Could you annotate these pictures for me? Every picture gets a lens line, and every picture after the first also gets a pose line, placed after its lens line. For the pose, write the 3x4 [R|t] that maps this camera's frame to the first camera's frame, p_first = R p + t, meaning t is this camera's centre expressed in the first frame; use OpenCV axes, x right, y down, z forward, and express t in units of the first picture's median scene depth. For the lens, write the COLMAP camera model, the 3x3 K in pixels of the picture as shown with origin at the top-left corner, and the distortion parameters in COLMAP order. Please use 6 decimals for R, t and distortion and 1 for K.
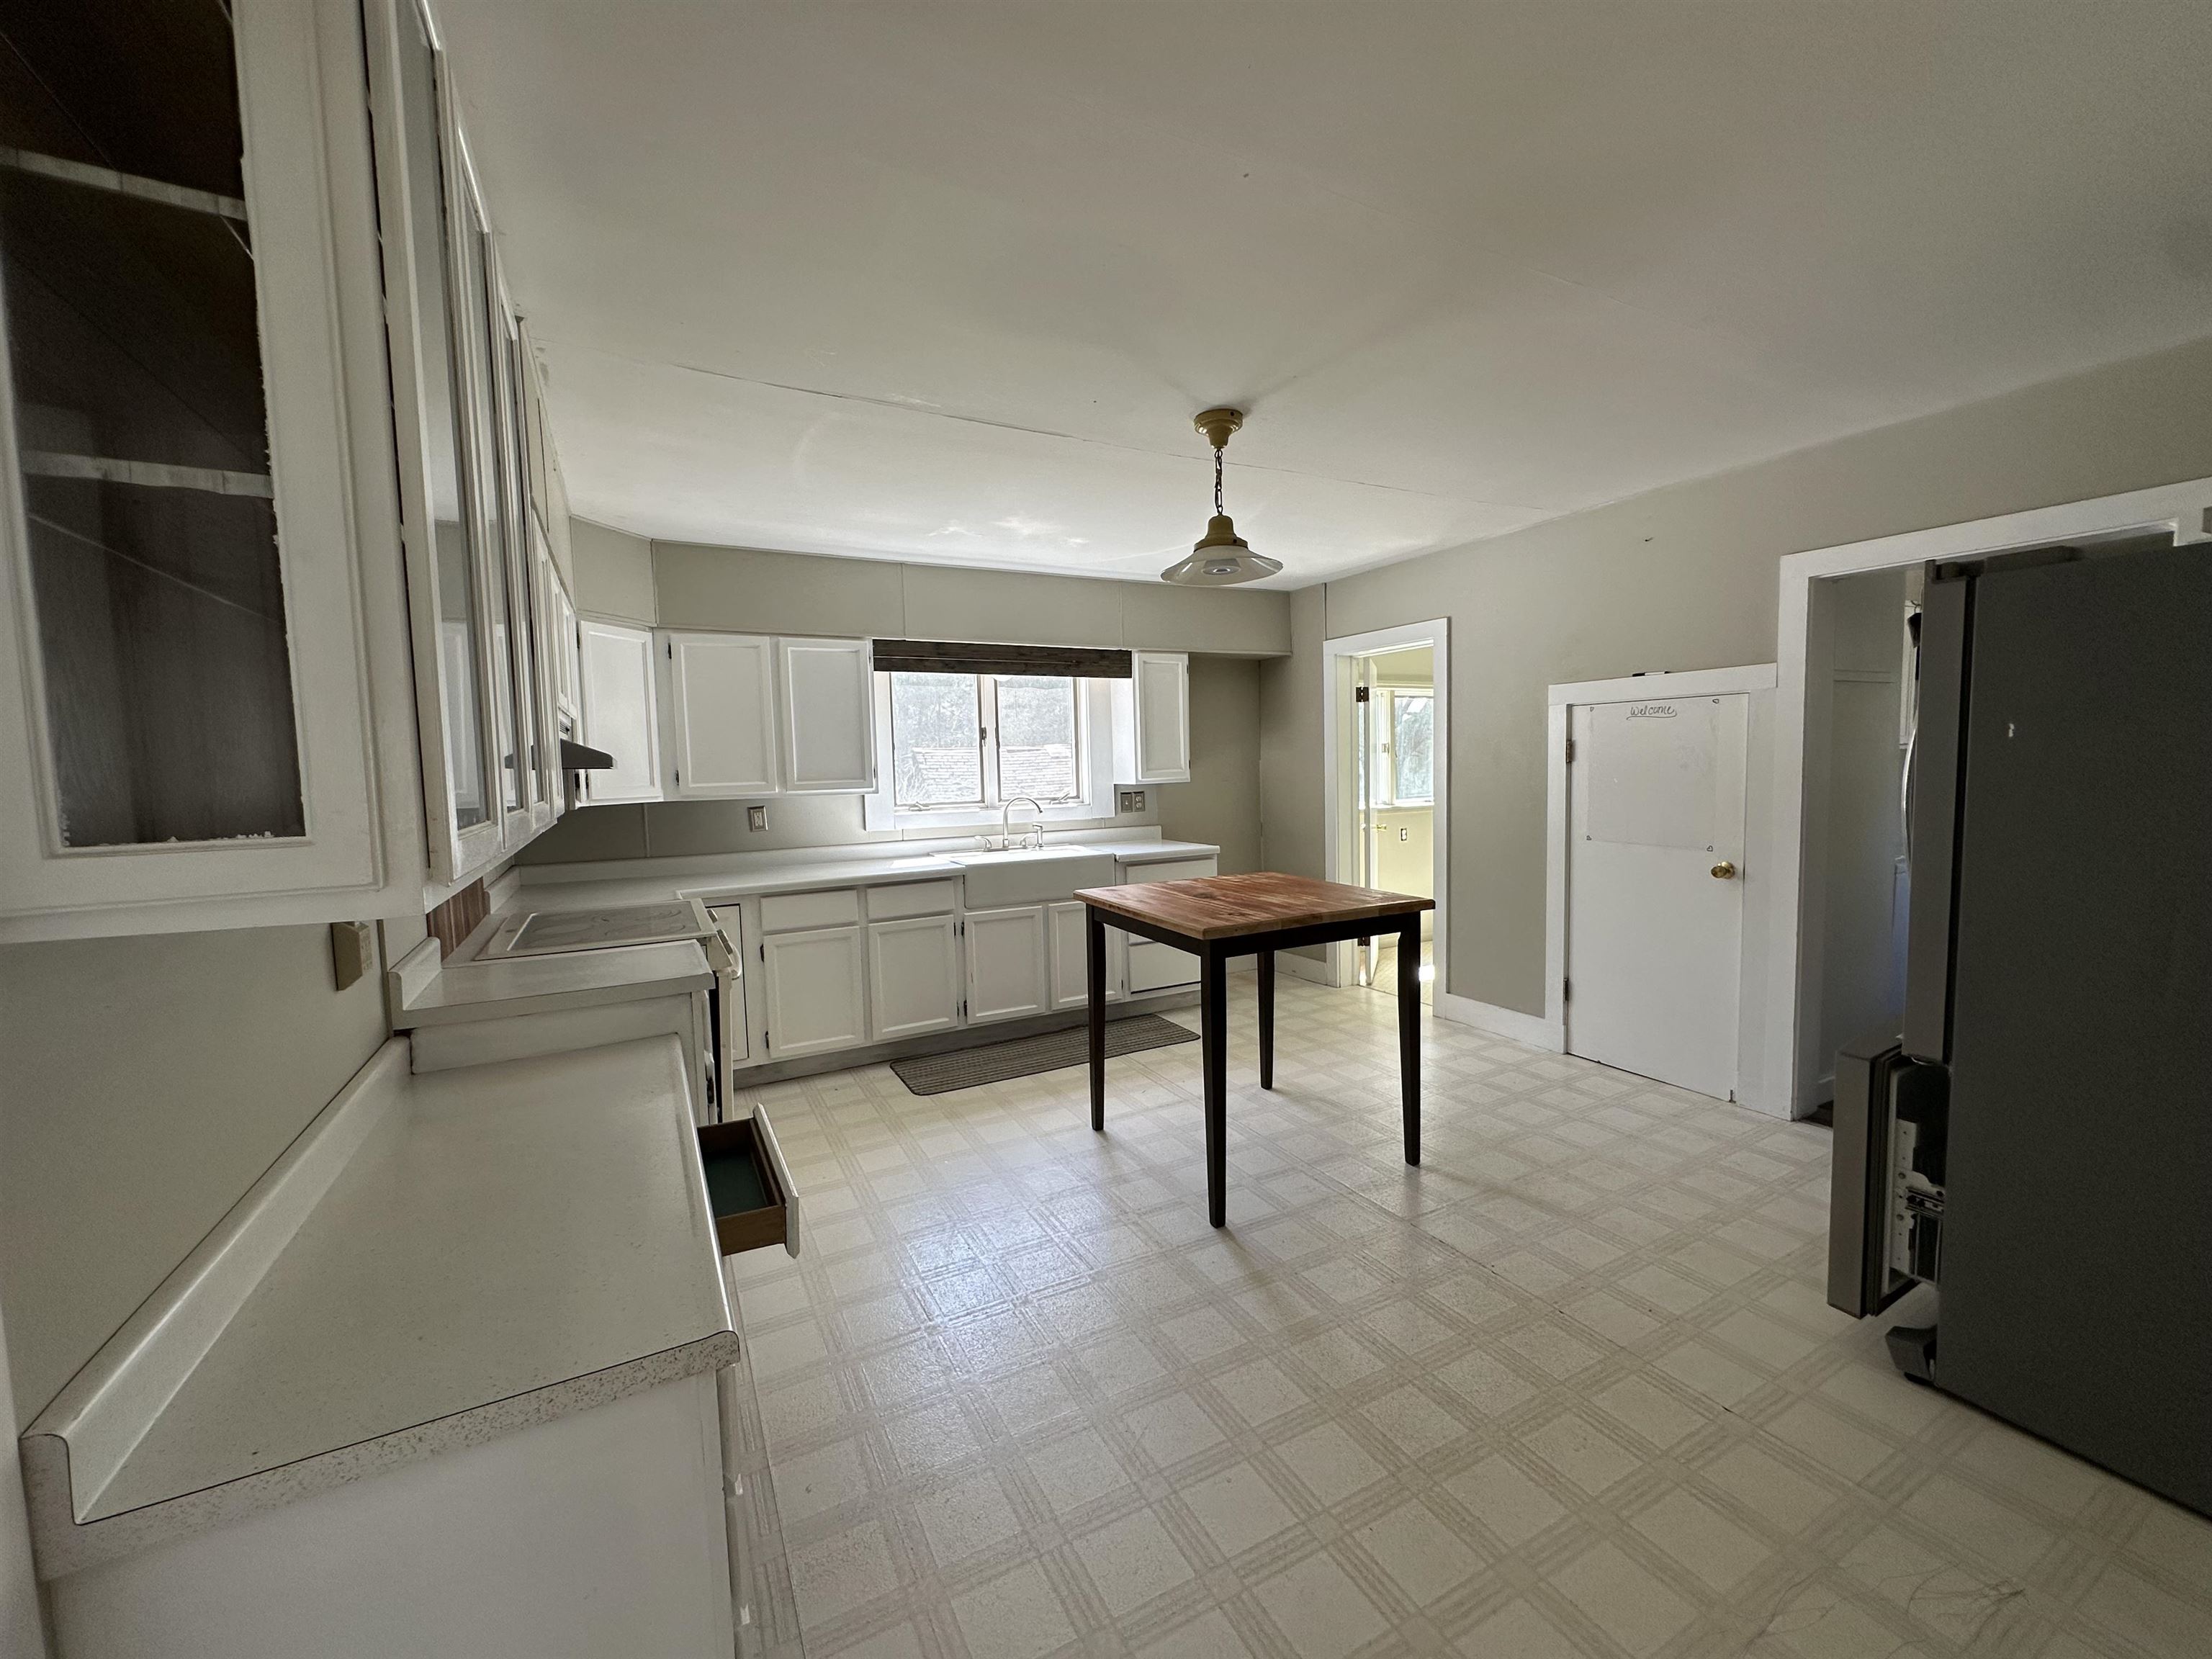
lens RADIAL K [[887.1, 0, 1102.8], [0, 887.1, 829.0], [0, 0, 1]] dist [-0.002607, -0.000084]
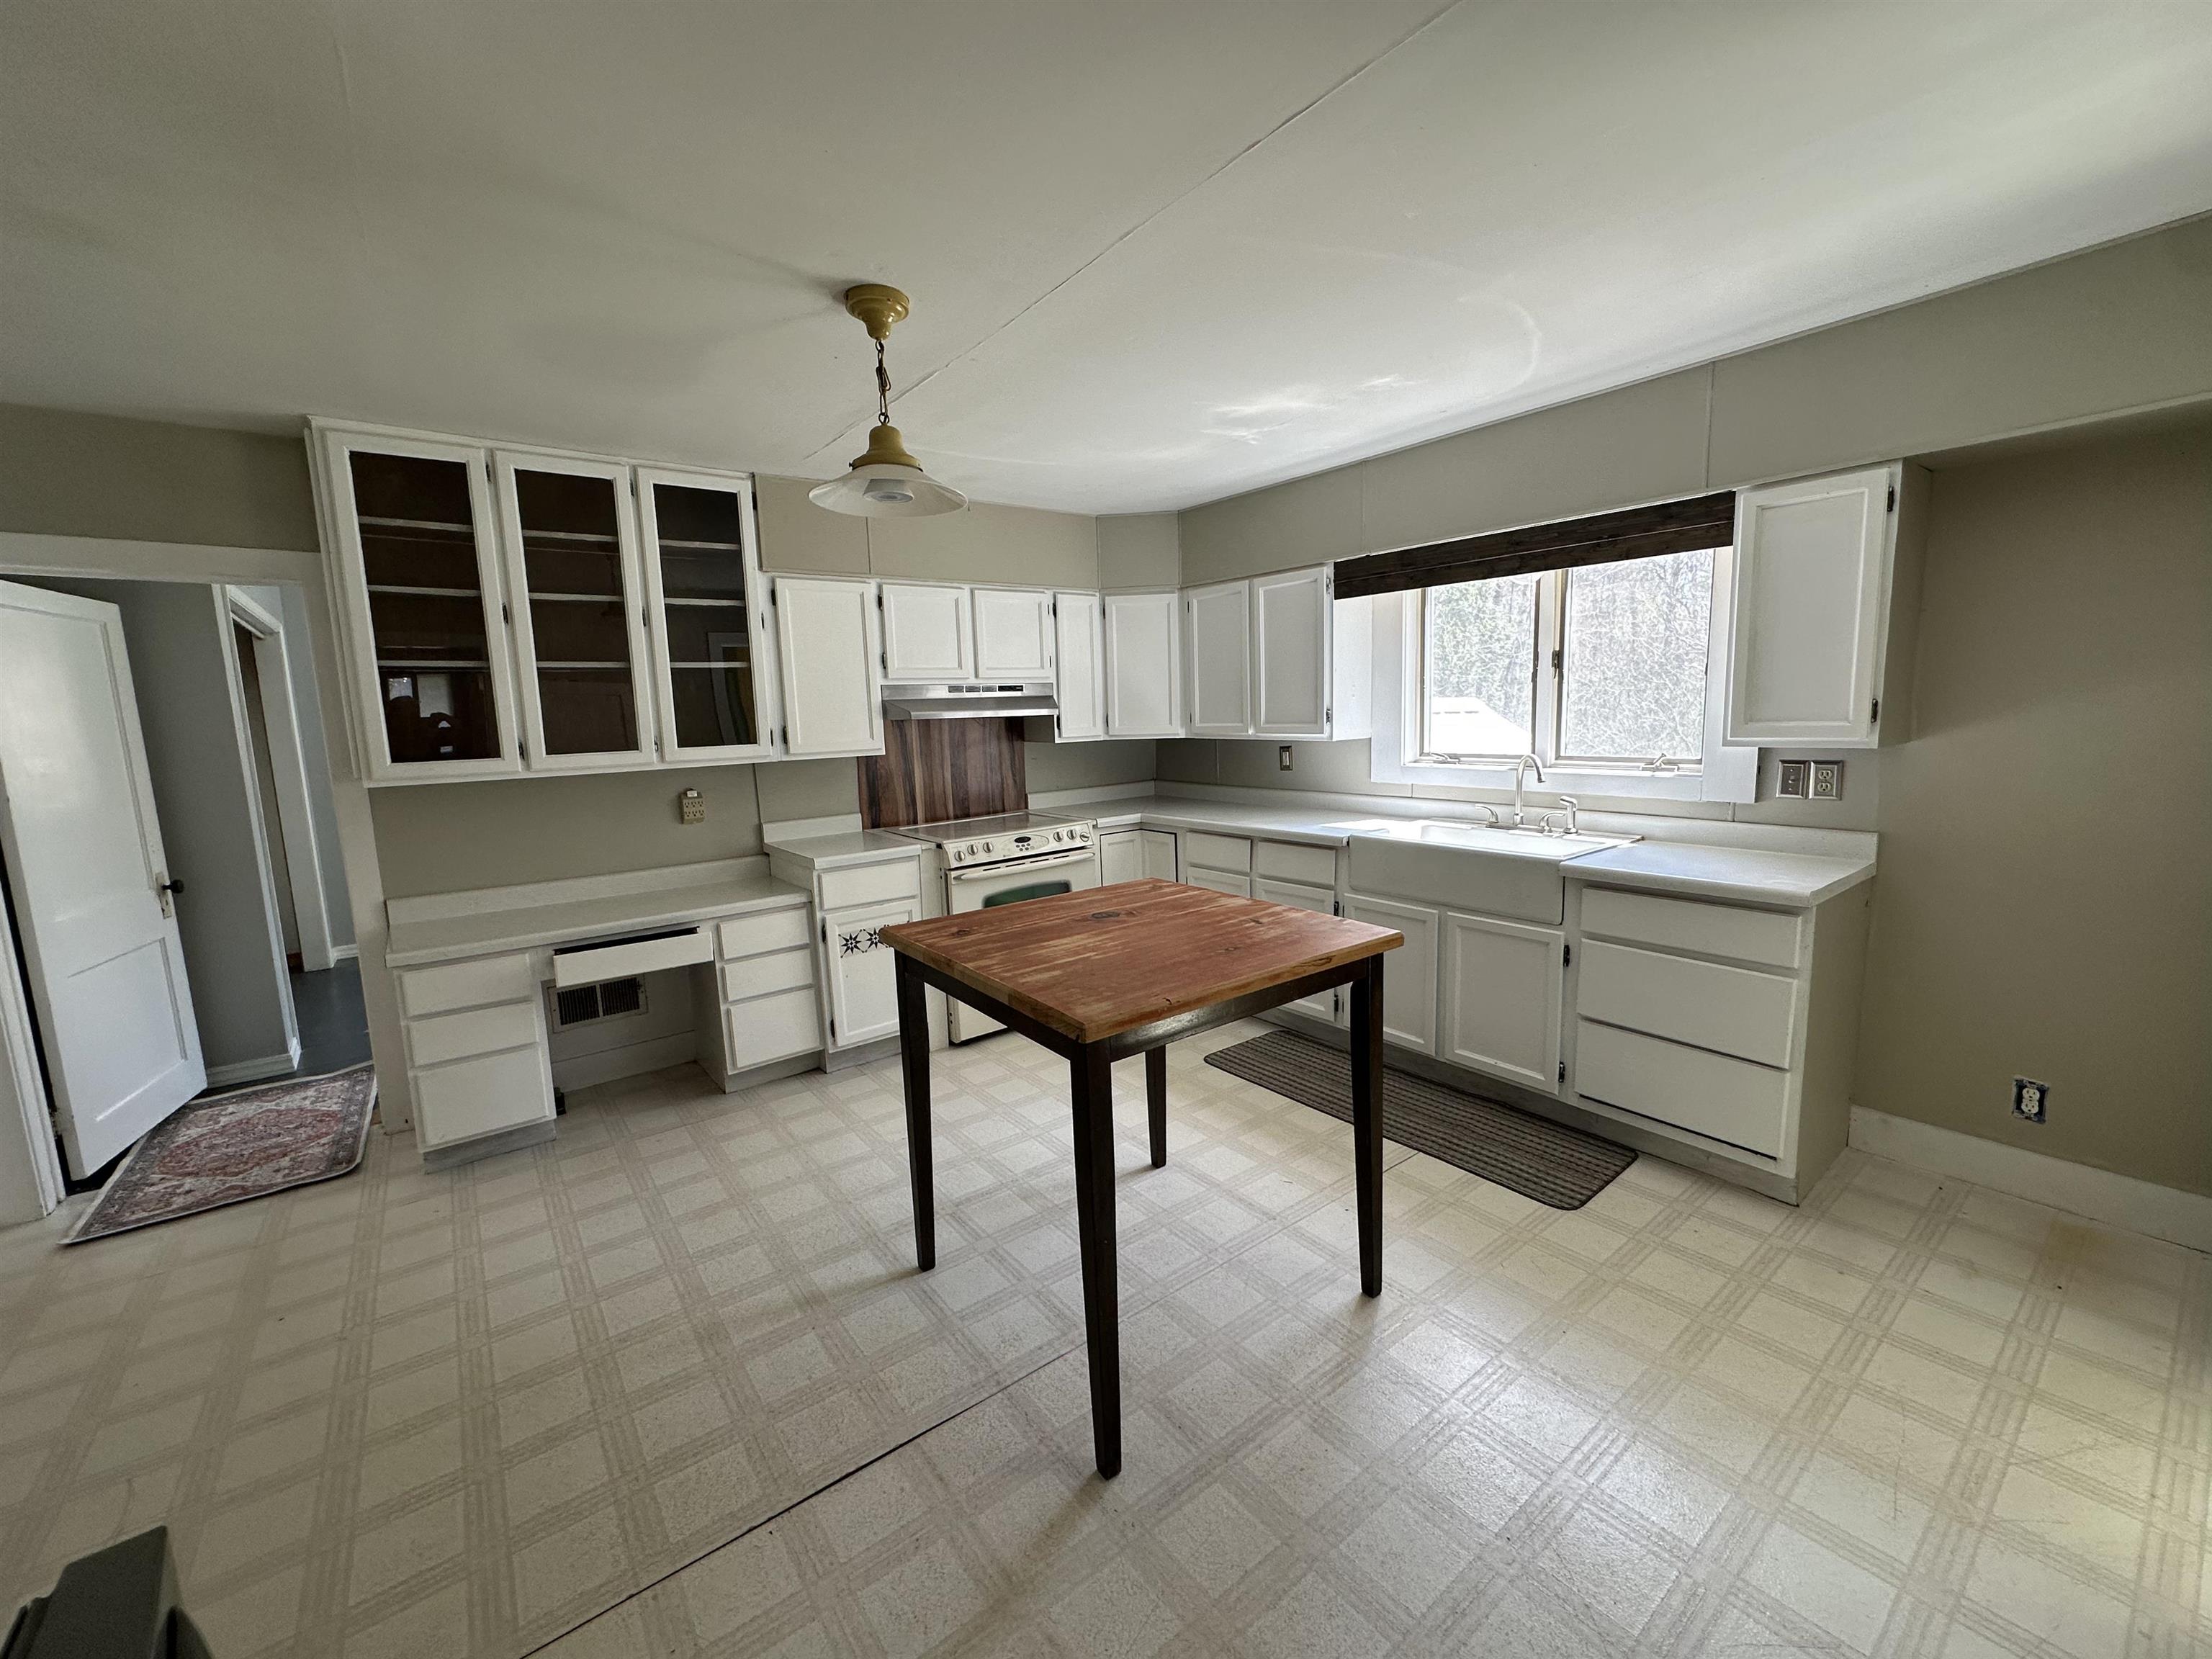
lens RADIAL K [[887.1, 0, 1107.4], [0, 887.1, 824.7], [0, 0, 1]] dist [-0.002607, -0.000084]
pose [[0.168073, 0.149467, -0.974377, 0.580882], [-0.048429, 0.988497, 0.143279, -0.071973], [0.984584, 0.023107, 0.173378, 0.623509]]
